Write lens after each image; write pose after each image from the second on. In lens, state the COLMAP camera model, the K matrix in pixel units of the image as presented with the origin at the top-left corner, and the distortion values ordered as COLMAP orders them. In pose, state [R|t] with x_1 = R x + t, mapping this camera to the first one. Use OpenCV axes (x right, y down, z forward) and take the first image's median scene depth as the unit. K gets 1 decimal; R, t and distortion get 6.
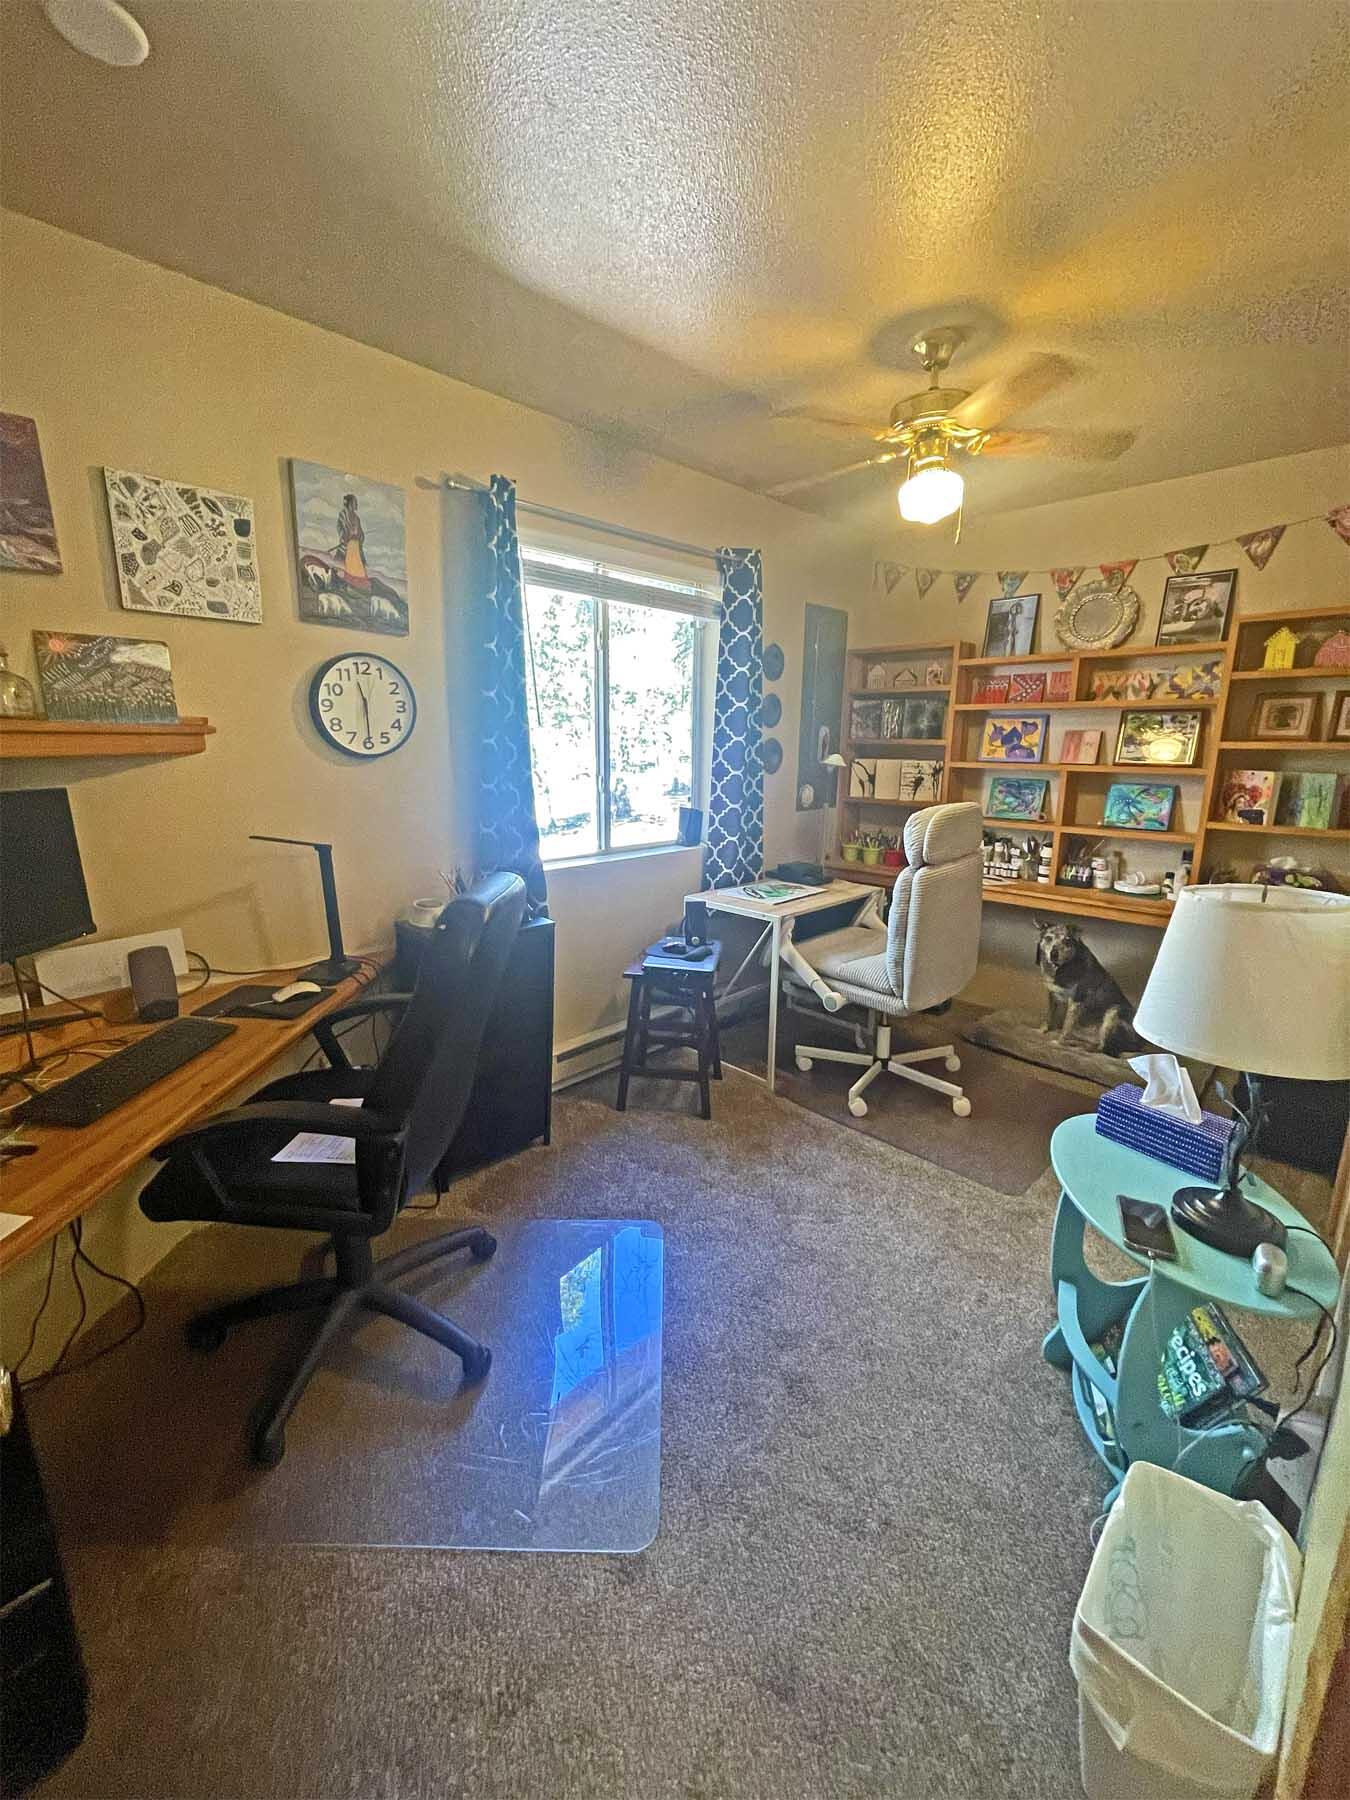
lens RADIAL K [[731.1, 0, 673.1], [0, 731.1, 899.5], [0, 0, 1]] dist [0.012177, 0.000595]
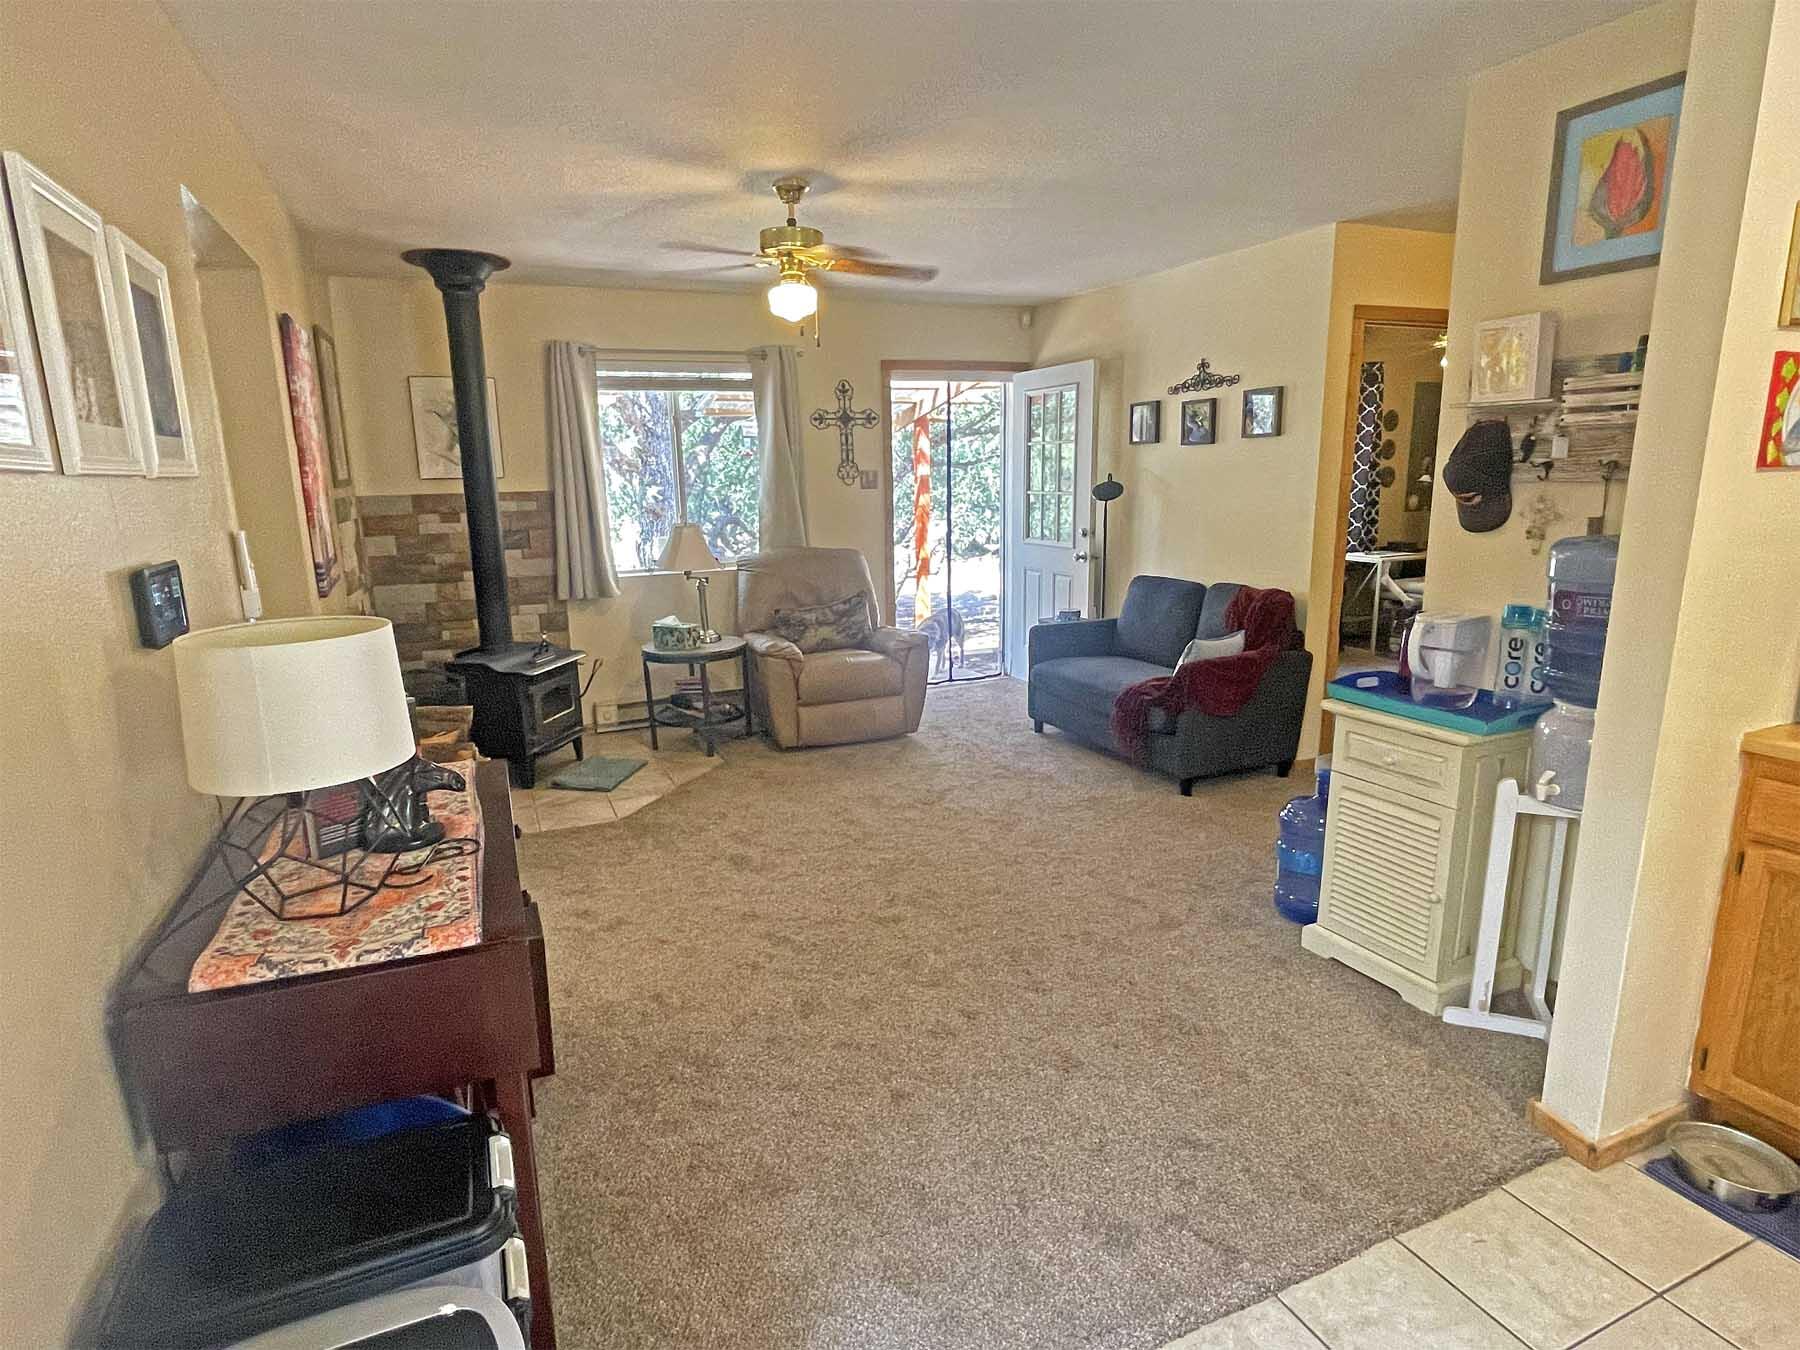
lens RADIAL K [[960.0, 0, 895.9], [0, 960.0, 679.5], [0, 0, 1]] dist [0.002640, 0.000149]
pose [[0.927247, 0.051859, -0.370841, -0.070563], [-0.054965, 0.998486, 0.002196, 0.338075], [0.370393, 0.018347, 0.928694, -1.513593]]
